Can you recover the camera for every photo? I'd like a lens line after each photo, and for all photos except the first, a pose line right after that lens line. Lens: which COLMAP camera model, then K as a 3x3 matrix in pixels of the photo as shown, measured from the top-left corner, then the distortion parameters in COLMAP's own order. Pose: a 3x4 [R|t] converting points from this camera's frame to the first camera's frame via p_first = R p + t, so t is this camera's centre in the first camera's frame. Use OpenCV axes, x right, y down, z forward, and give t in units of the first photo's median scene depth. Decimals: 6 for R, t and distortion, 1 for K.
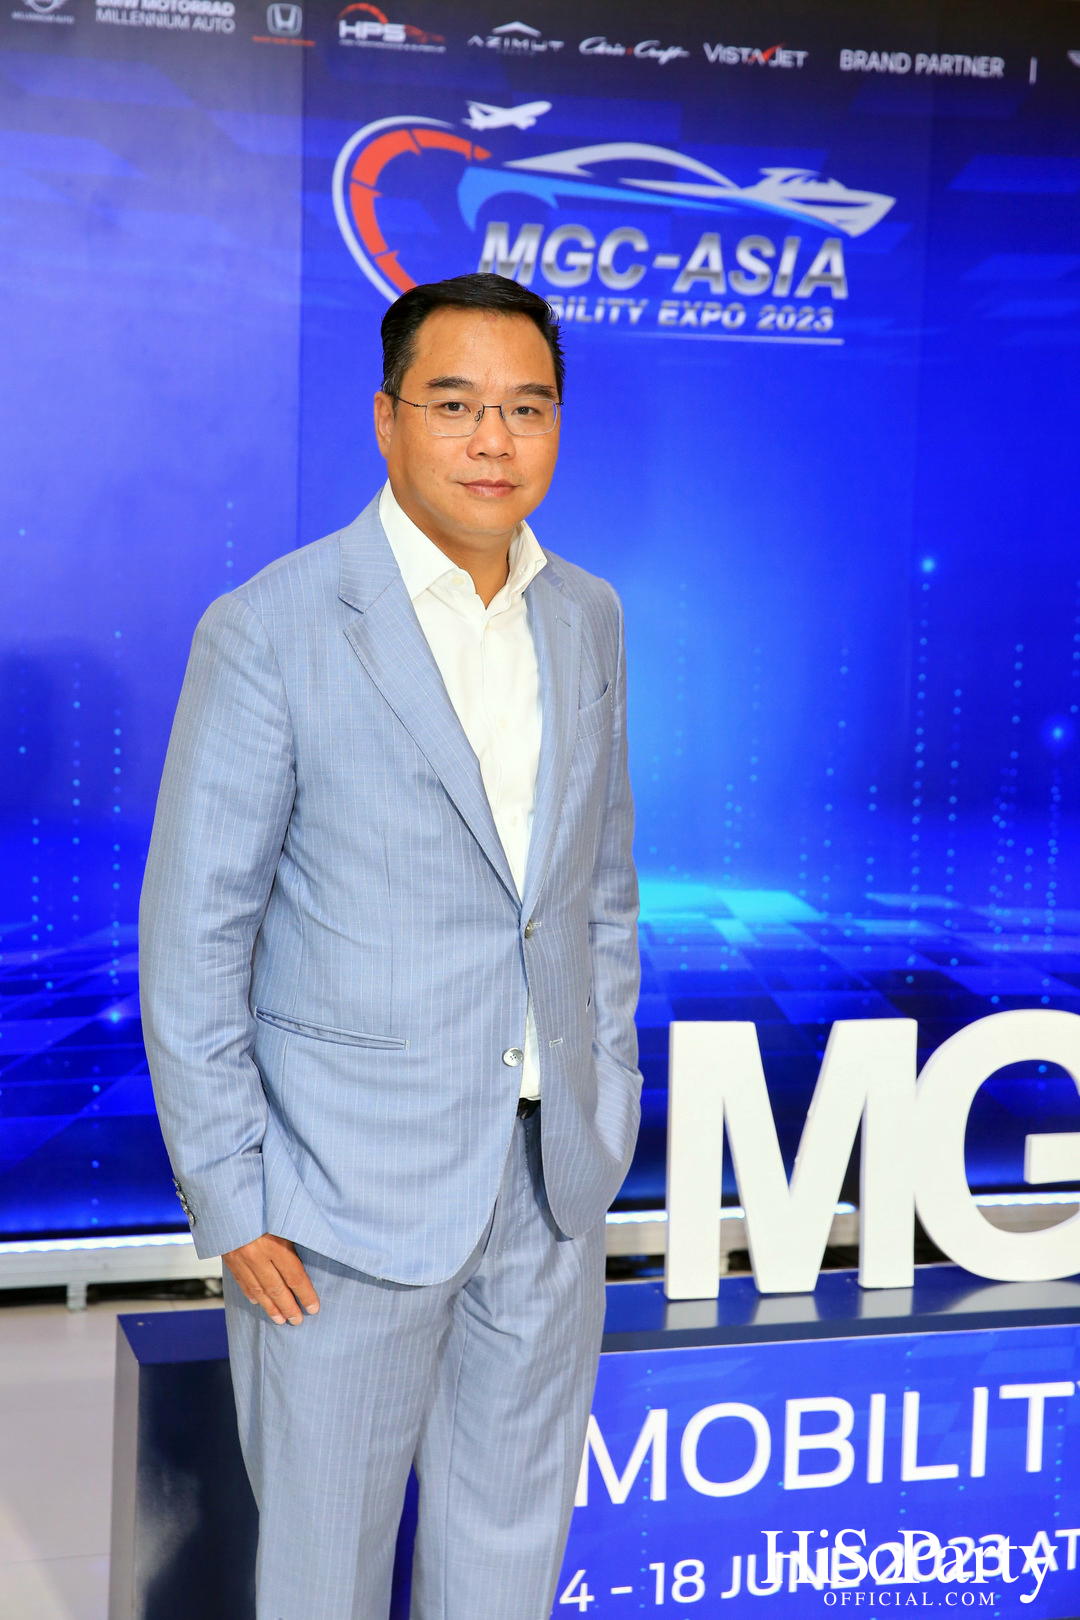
lens RADIAL K [[2859.7, 0, 539.0], [0, 2859.7, 823.4], [0, 0, 1]] dist [0.222474, 0.000000]
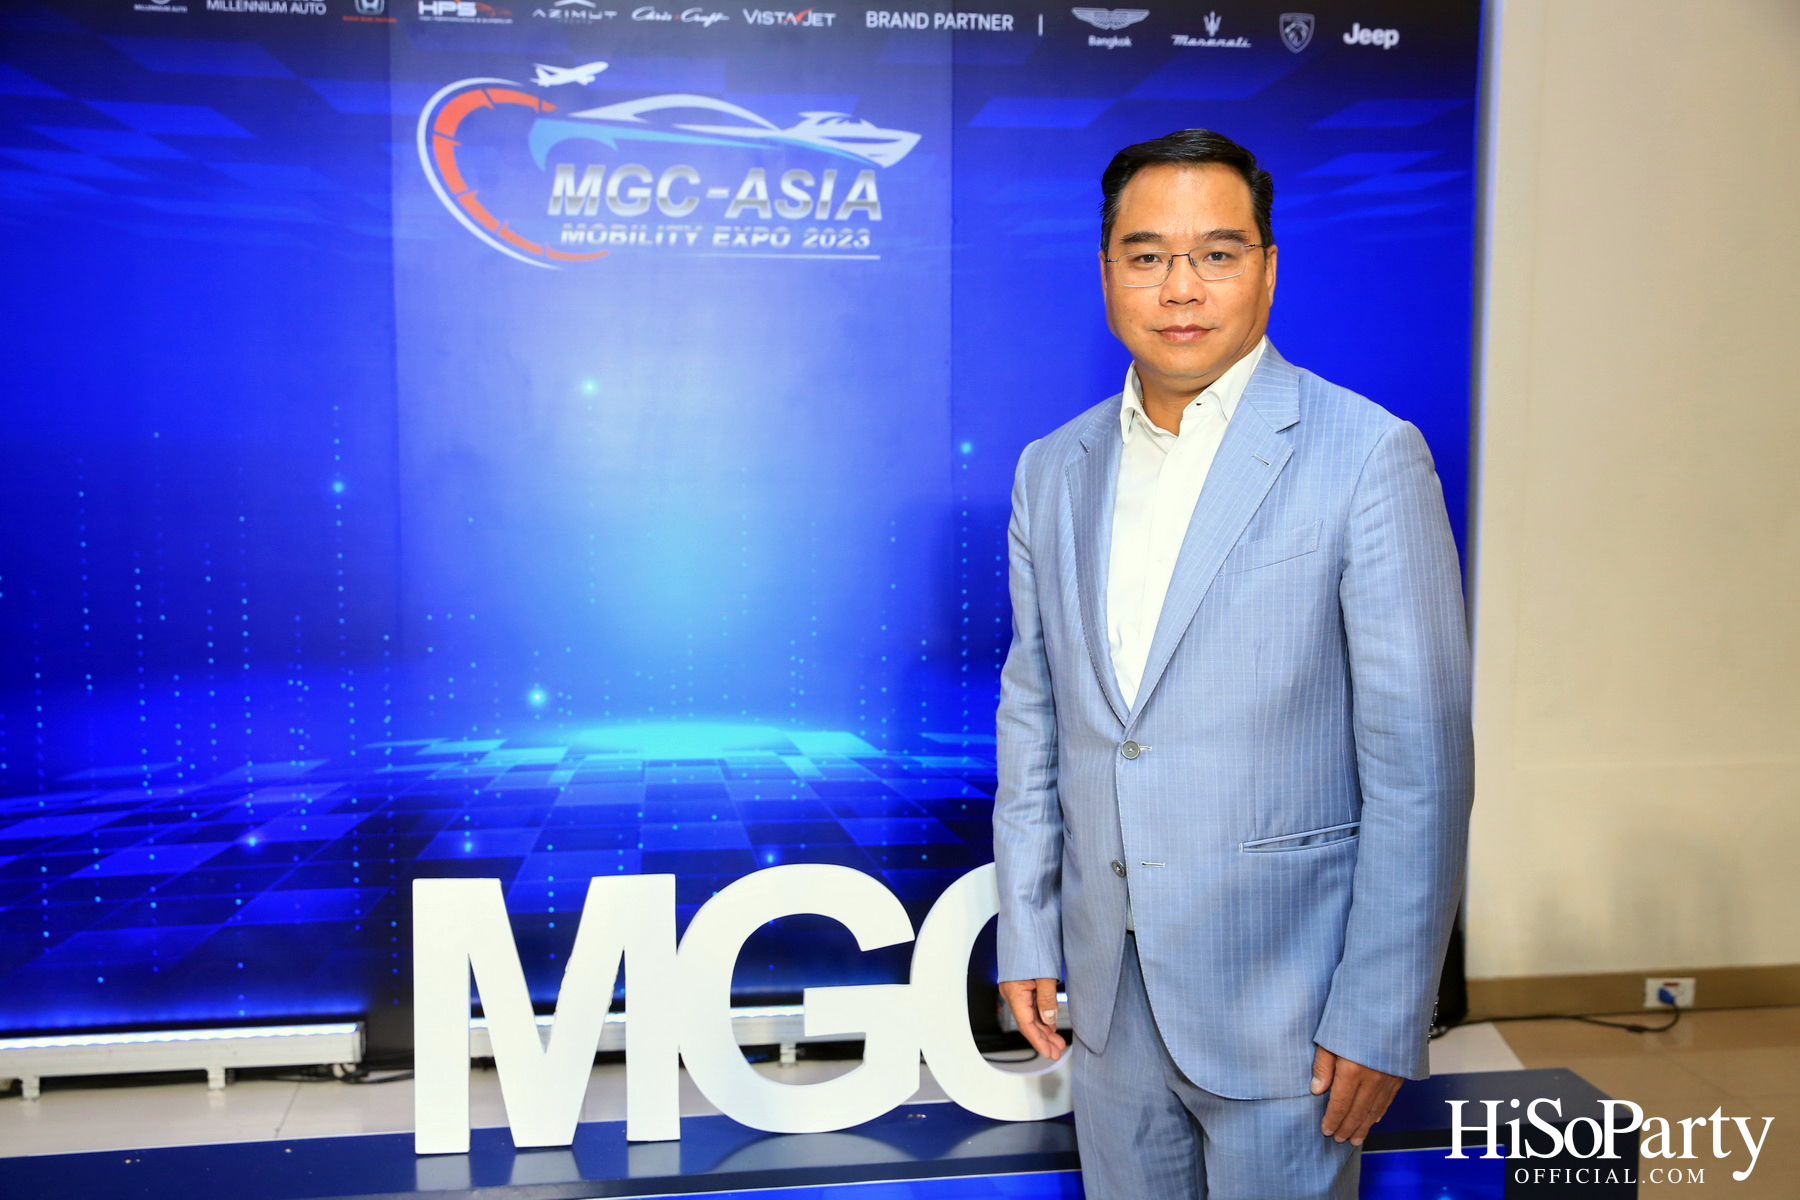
lens RADIAL K [[1902.9, 0, 876.5], [0, 1902.9, 582.1], [0, 0, 1]] dist [0.056336, 0.000000]
pose [[0.988872, -0.012714, -0.148226, 0.220282], [0.006868, 0.999180, -0.039890, -0.005955], [0.148612, 0.038428, 0.988149, 0.251961]]
